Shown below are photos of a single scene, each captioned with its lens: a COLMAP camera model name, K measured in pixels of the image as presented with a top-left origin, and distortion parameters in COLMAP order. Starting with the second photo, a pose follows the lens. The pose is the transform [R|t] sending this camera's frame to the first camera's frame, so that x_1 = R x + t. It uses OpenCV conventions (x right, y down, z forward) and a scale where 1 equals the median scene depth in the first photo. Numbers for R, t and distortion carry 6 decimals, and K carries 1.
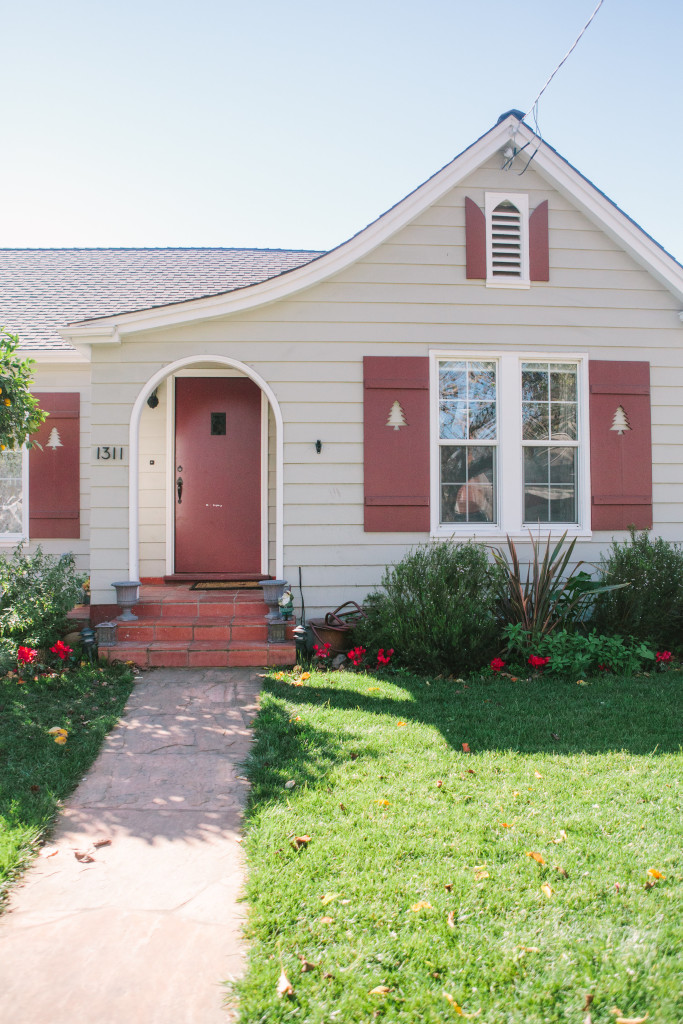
lens RADIAL K [[827.4, 0, 337.6], [0, 827.4, 516.4], [0, 0, 1]] dist [-0.067597, 0.020374]
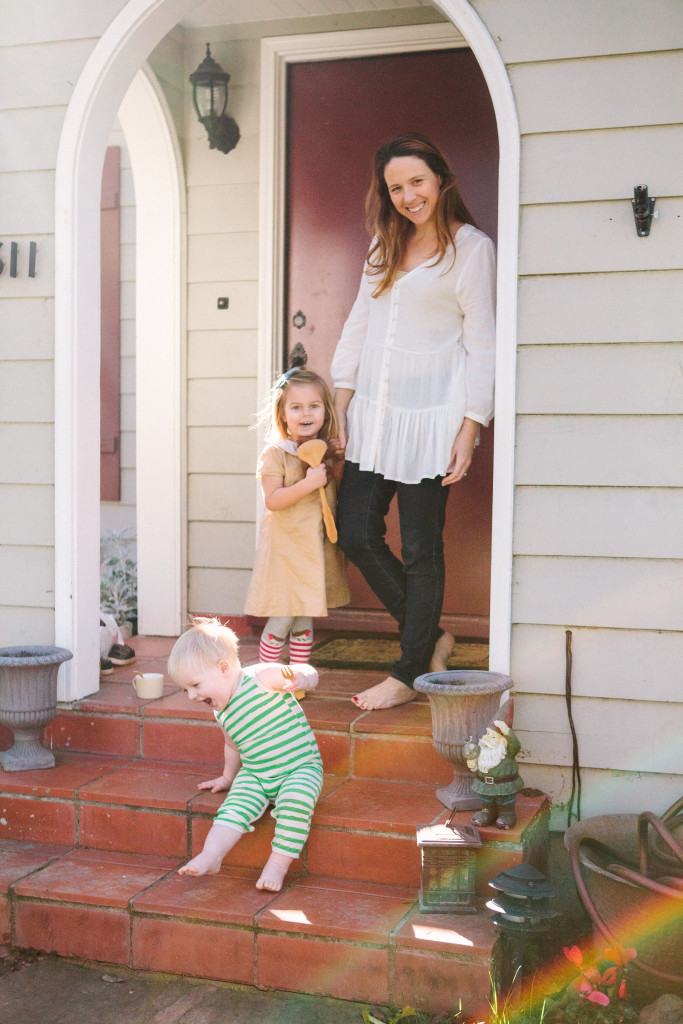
lens RADIAL K [[1331.6, 0, 338.4], [0, 1331.6, 501.2], [0, 0, 1]] dist [0.010843, 0.000000]
pose [[0.926997, 0.026982, -0.374098, 0.053636], [-0.012184, 0.999049, 0.041866, -0.003036], [0.374871, -0.034251, 0.926444, 0.531500]]
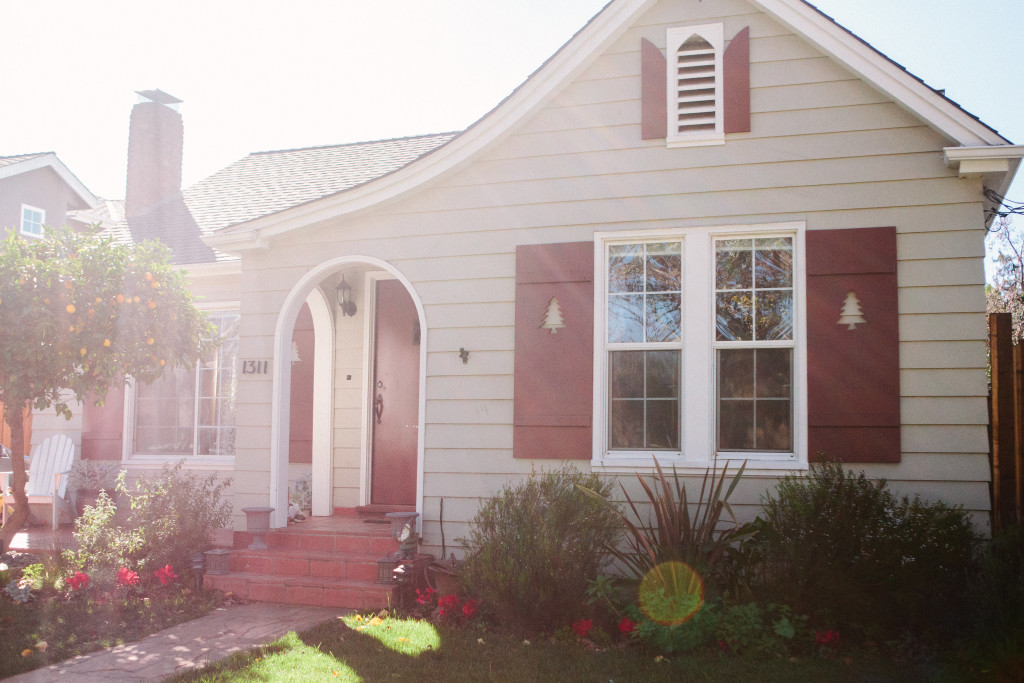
lens RADIAL K [[1076.1, 0, 521.1], [0, 1076.1, 381.0], [0, 0, 1]] dist [-0.062797, 0.000000]
pose [[0.911902, -0.011022, -0.410260, 0.476802], [-0.015427, 0.998012, -0.061101, 0.007479], [0.410118, 0.062048, 0.909920, 0.027292]]
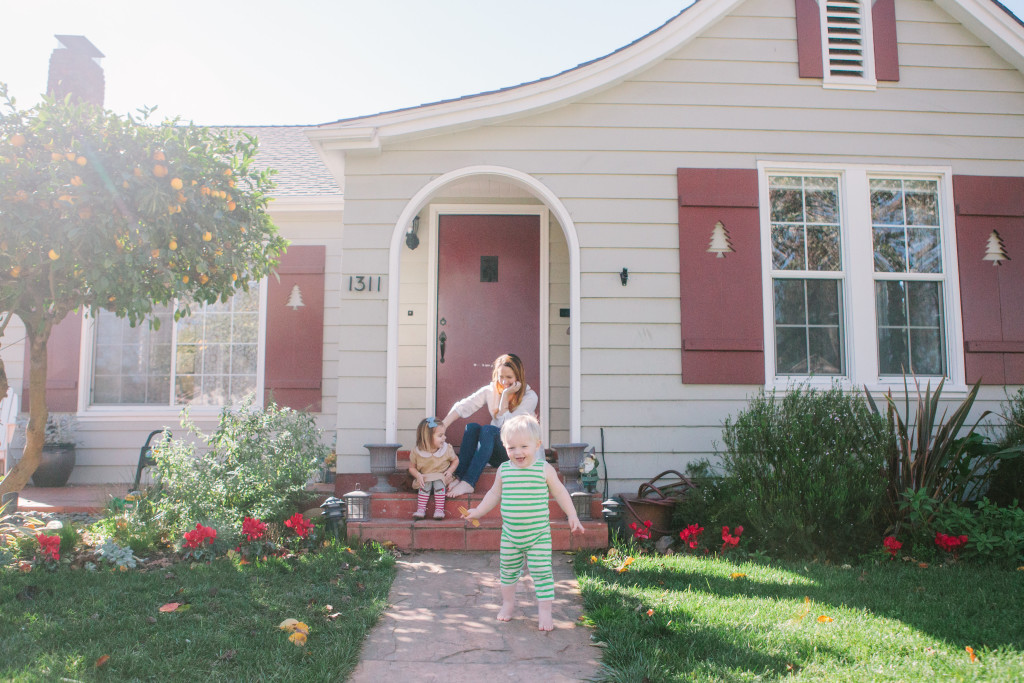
lens RADIAL K [[786.5, 0, 514.7], [0, 786.5, 377.9], [0, 0, 1]] dist [-0.087359, 0.044160]
pose [[0.998584, -0.000153, -0.053195, -0.087573], [-0.004429, 0.996284, -0.086018, 0.077890], [0.053010, 0.086132, 0.994872, 0.247775]]
